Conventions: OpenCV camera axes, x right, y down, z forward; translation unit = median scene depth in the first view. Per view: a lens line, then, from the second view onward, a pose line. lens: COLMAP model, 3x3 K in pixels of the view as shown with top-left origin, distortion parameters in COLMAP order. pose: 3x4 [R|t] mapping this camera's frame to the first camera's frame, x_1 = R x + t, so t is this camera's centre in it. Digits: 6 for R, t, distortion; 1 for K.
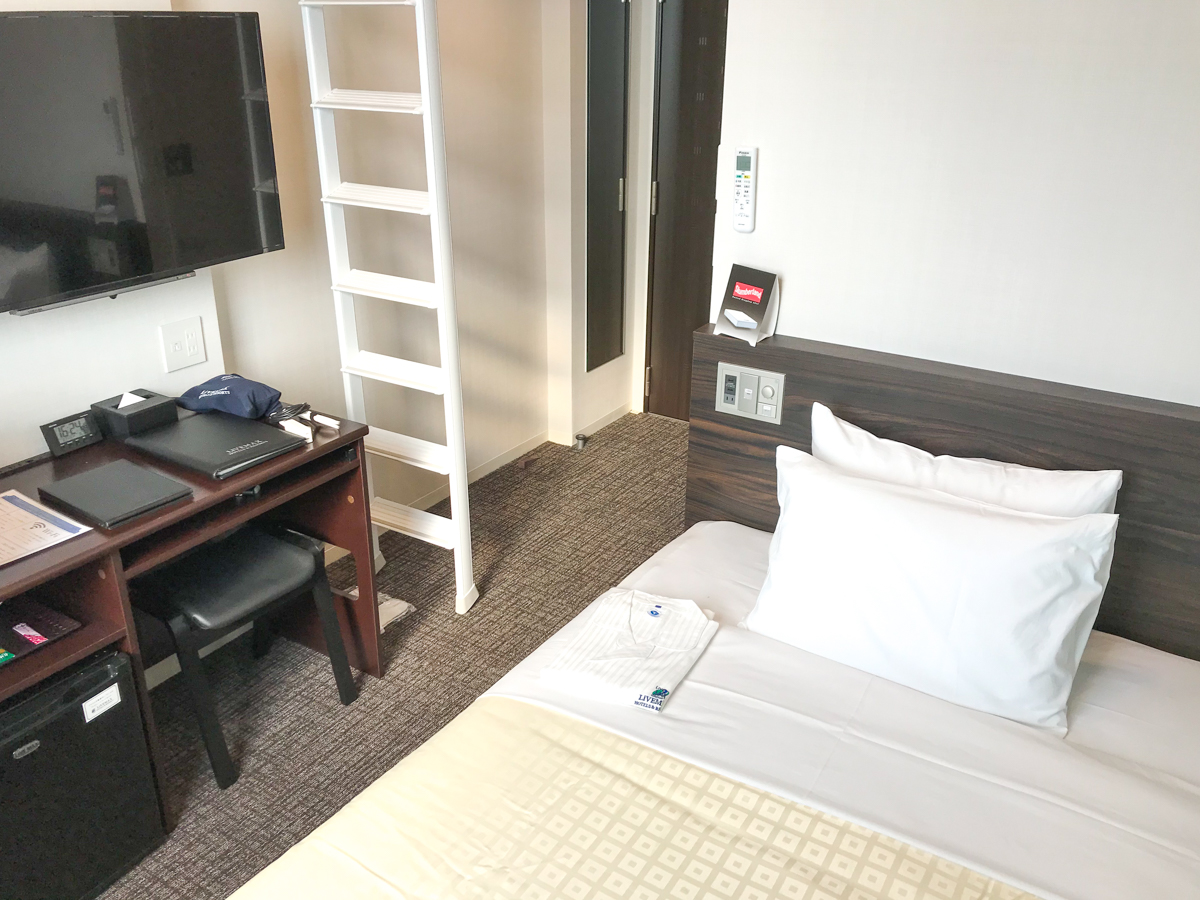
lens RADIAL K [[1002.9, 0, 600.0], [0, 1002.9, 450.0], [0, 0, 1]] dist [0.005172, -0.000355]
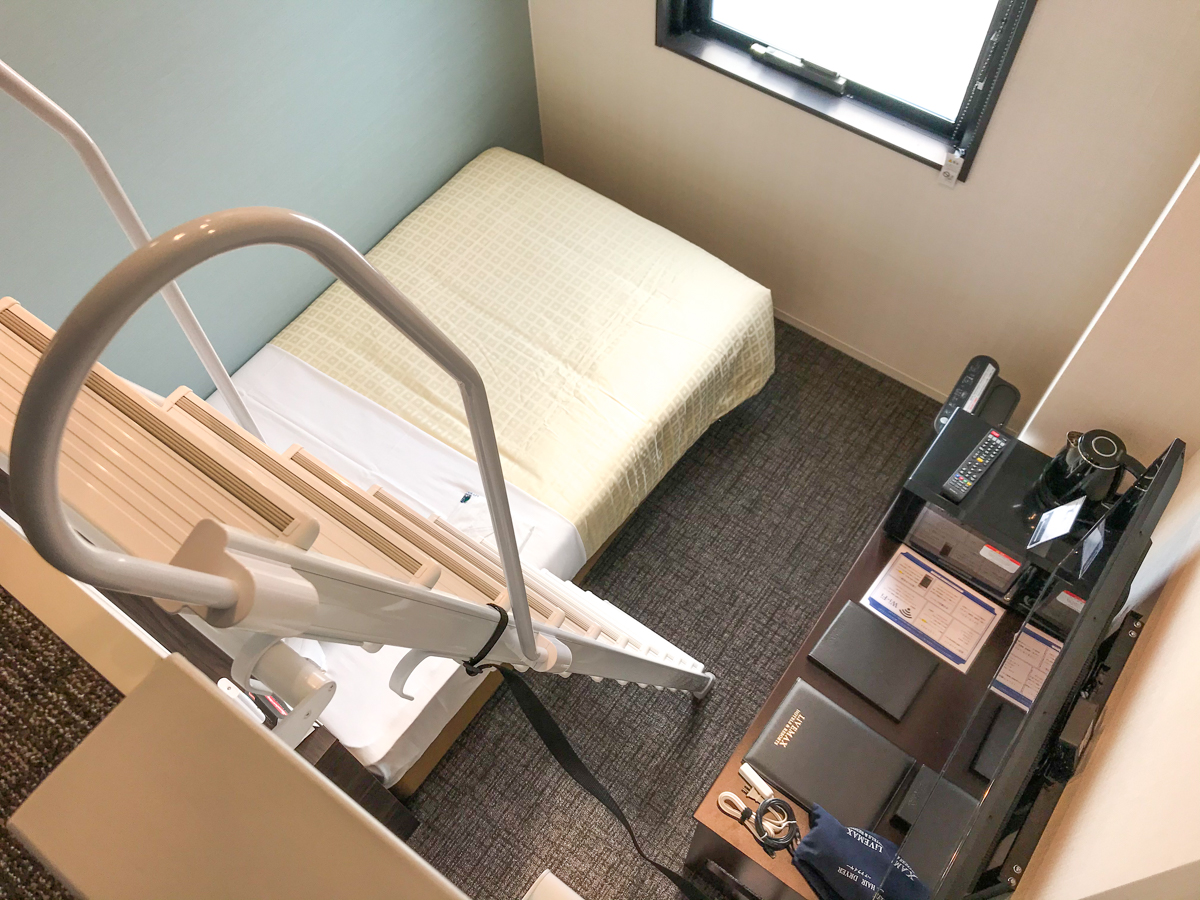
lens RADIAL K [[1002.9, 0, 600.0], [0, 1002.9, 450.0], [0, 0, 1]] dist [0.005172, -0.000355]
pose [[-0.997202, -0.059352, 0.045457, -0.164535], [0.037981, 0.121519, 0.991862, -0.999685], [-0.064393, 0.990813, -0.118925, 0.767195]]
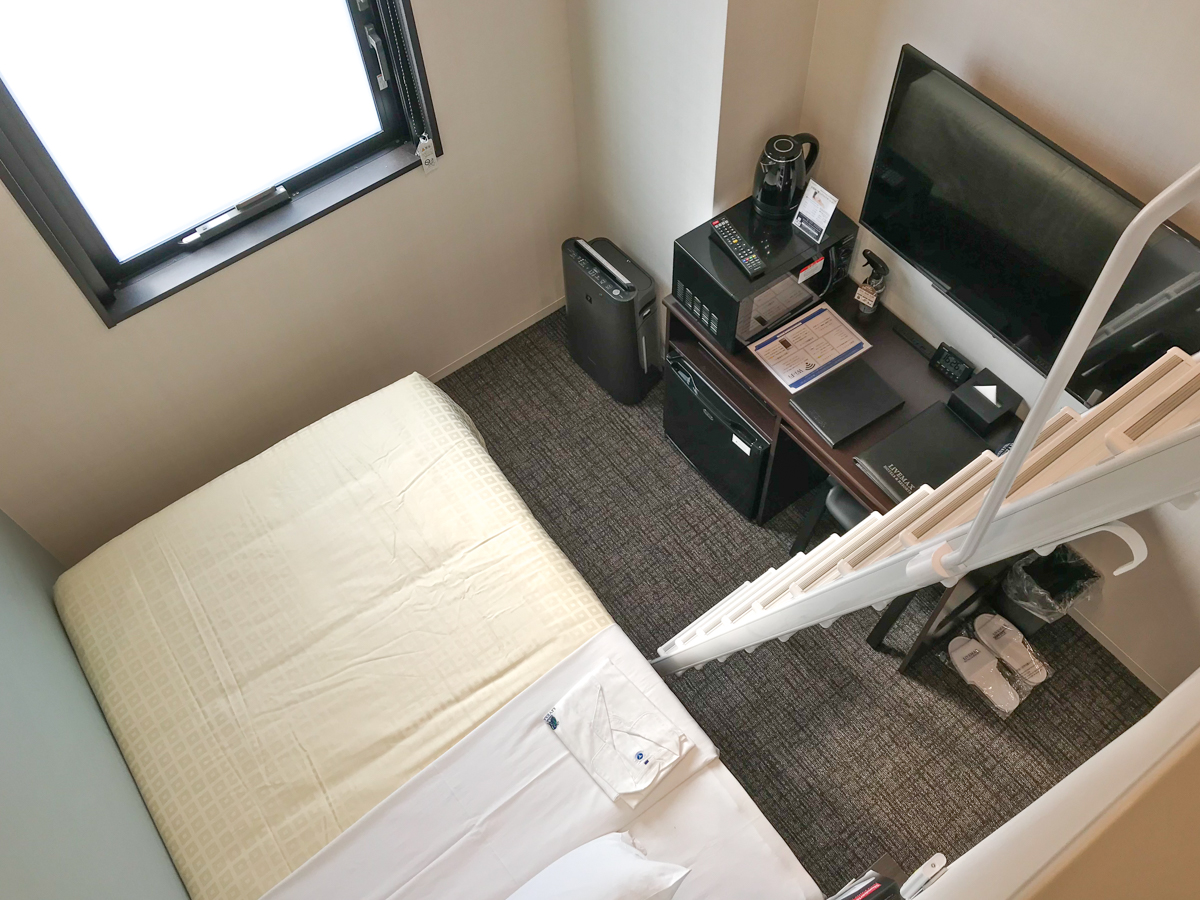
lens RADIAL K [[998.3, 0, 602.8], [0, 998.3, 431.8], [0, 0, 1]] dist [0.078400, -0.289034]
pose [[-0.365826, 0.780632, -0.506740, 0.309269], [-0.339231, 0.395181, 0.853671, -0.839498], [0.866657, 0.484197, 0.120247, 0.472407]]
